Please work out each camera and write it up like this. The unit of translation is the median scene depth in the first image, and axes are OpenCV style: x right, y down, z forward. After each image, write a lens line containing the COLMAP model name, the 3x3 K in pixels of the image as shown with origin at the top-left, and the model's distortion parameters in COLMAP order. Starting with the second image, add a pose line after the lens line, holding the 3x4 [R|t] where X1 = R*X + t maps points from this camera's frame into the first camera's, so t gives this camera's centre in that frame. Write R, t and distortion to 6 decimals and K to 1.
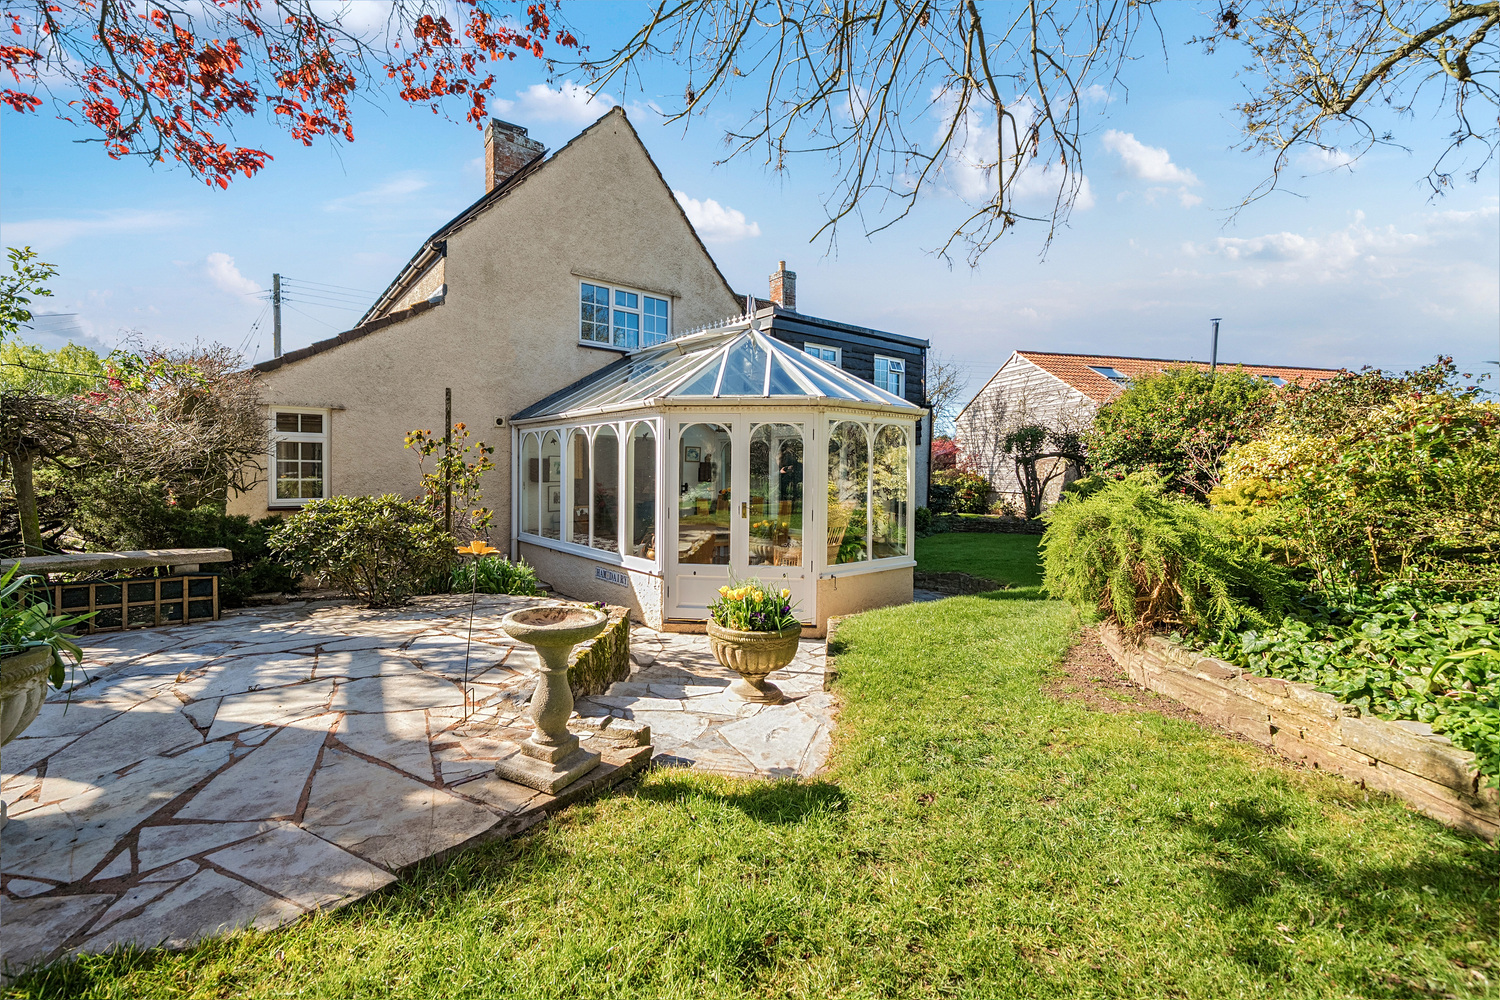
lens RADIAL K [[609.9, 0, 736.9], [0, 609.9, 496.2], [0, 0, 1]] dist [0.003265, 0.000778]
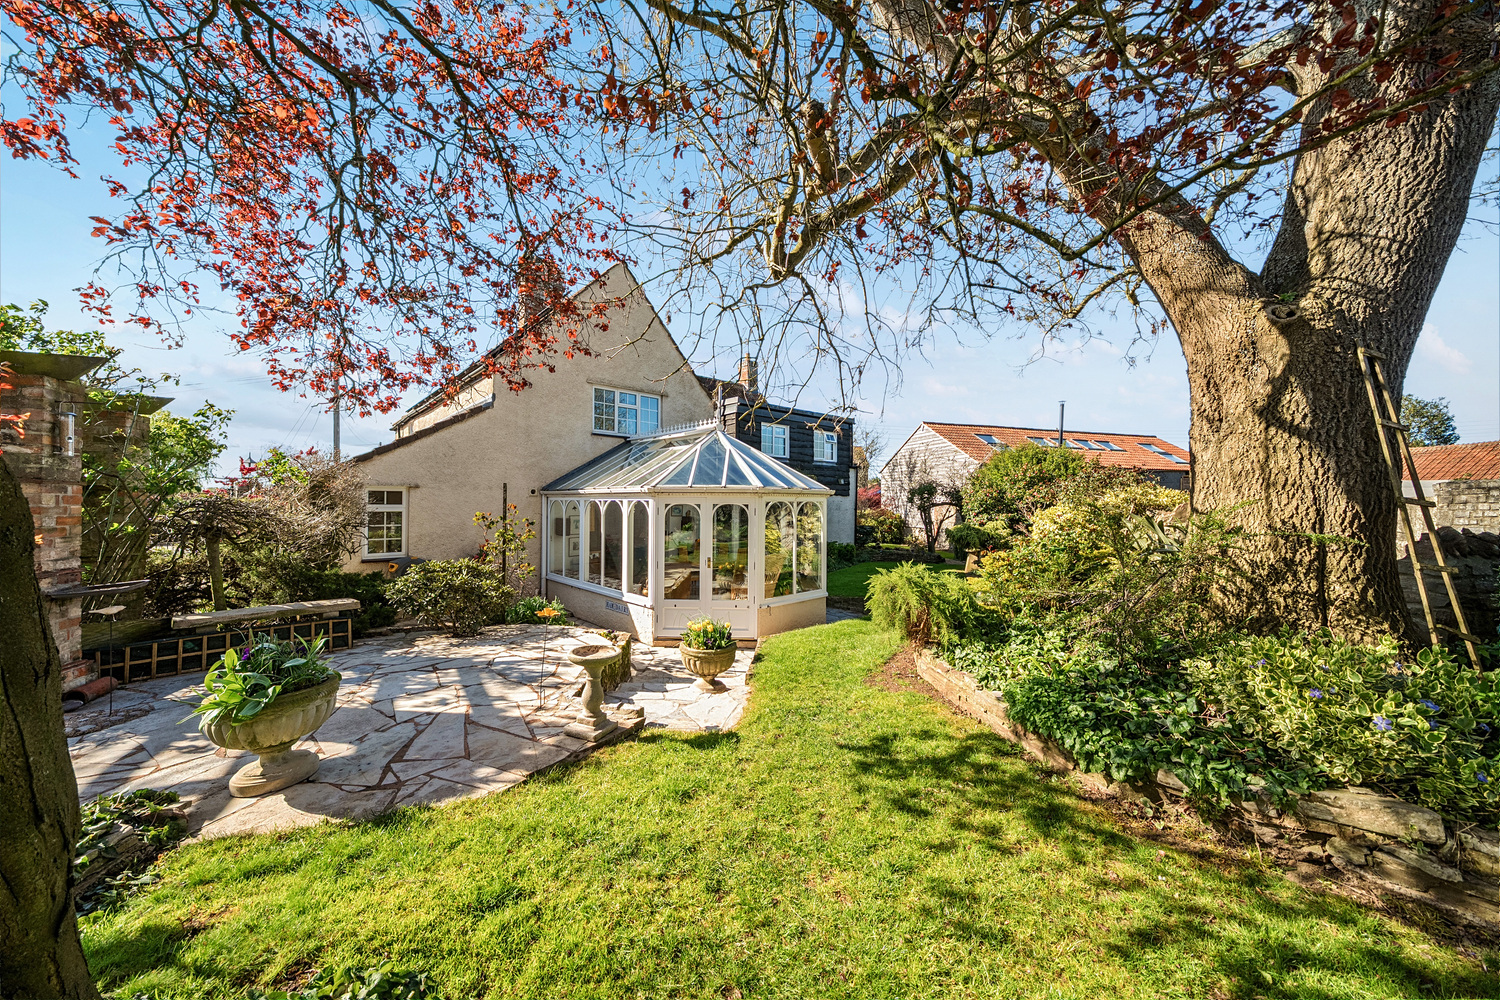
lens RADIAL K [[522.6, 0, 764.6], [0, 522.6, 501.7], [0, 0, 1]] dist [0.001025, -0.000074]
pose [[0.996545, -0.001186, 0.083042, 0.041946], [0.003230, 0.999695, -0.024477, -0.094602], [-0.082987, 0.024661, 0.996245, -0.286666]]
